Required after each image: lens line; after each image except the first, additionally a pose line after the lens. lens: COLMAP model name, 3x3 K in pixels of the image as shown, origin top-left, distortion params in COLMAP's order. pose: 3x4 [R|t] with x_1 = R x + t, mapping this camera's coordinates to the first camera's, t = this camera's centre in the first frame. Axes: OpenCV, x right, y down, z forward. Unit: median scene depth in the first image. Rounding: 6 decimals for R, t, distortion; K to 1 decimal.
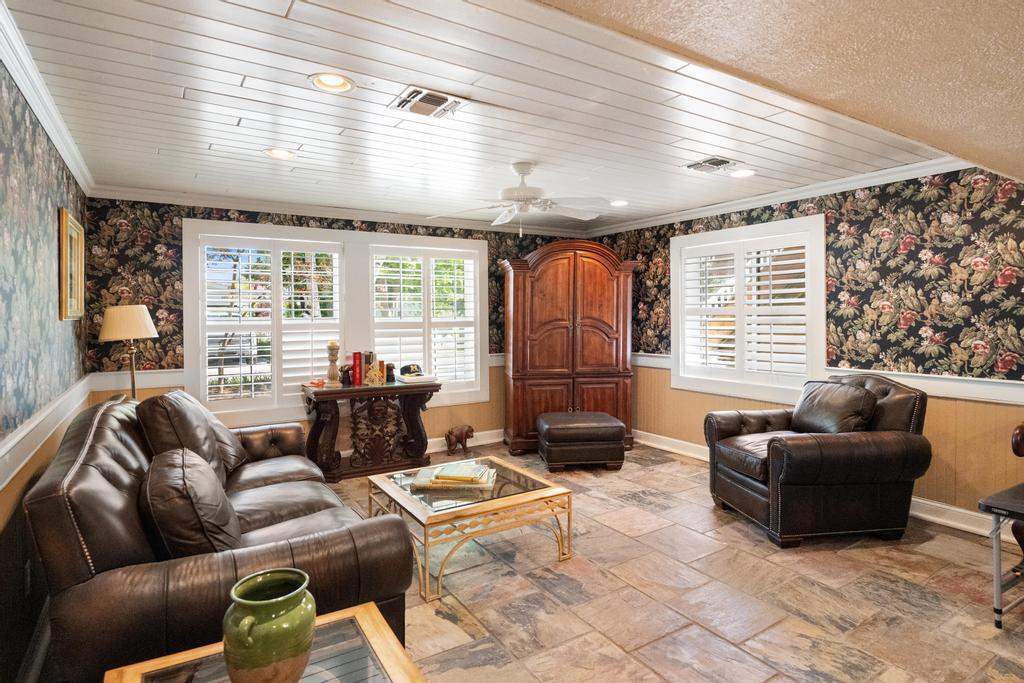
lens RADIAL K [[528.4, 0, 533.2], [0, 528.4, 313.8], [0, 0, 1]] dist [-0.003005, 0.001381]
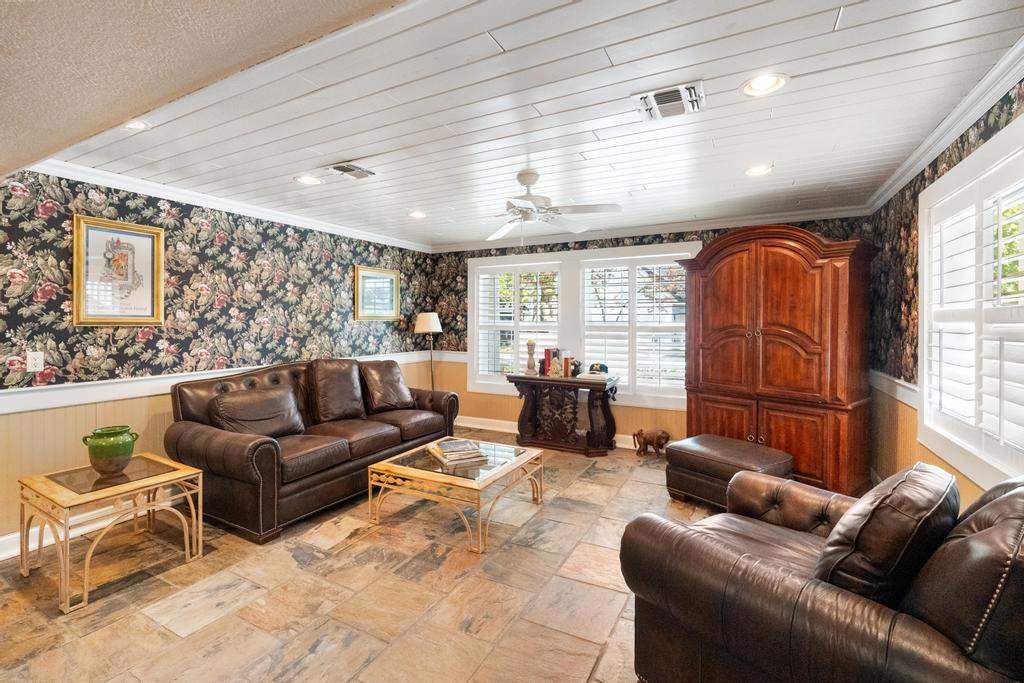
lens RADIAL K [[453.9, 0, 517.6], [0, 453.9, 323.0], [0, 0, 1]] dist [-0.000292, 0.000966]
pose [[0.501915, 0.013603, -0.864810, 0.520363], [-0.000550, 0.999881, 0.015408, -0.005152], [0.864917, -0.007258, 0.501862, 0.364428]]
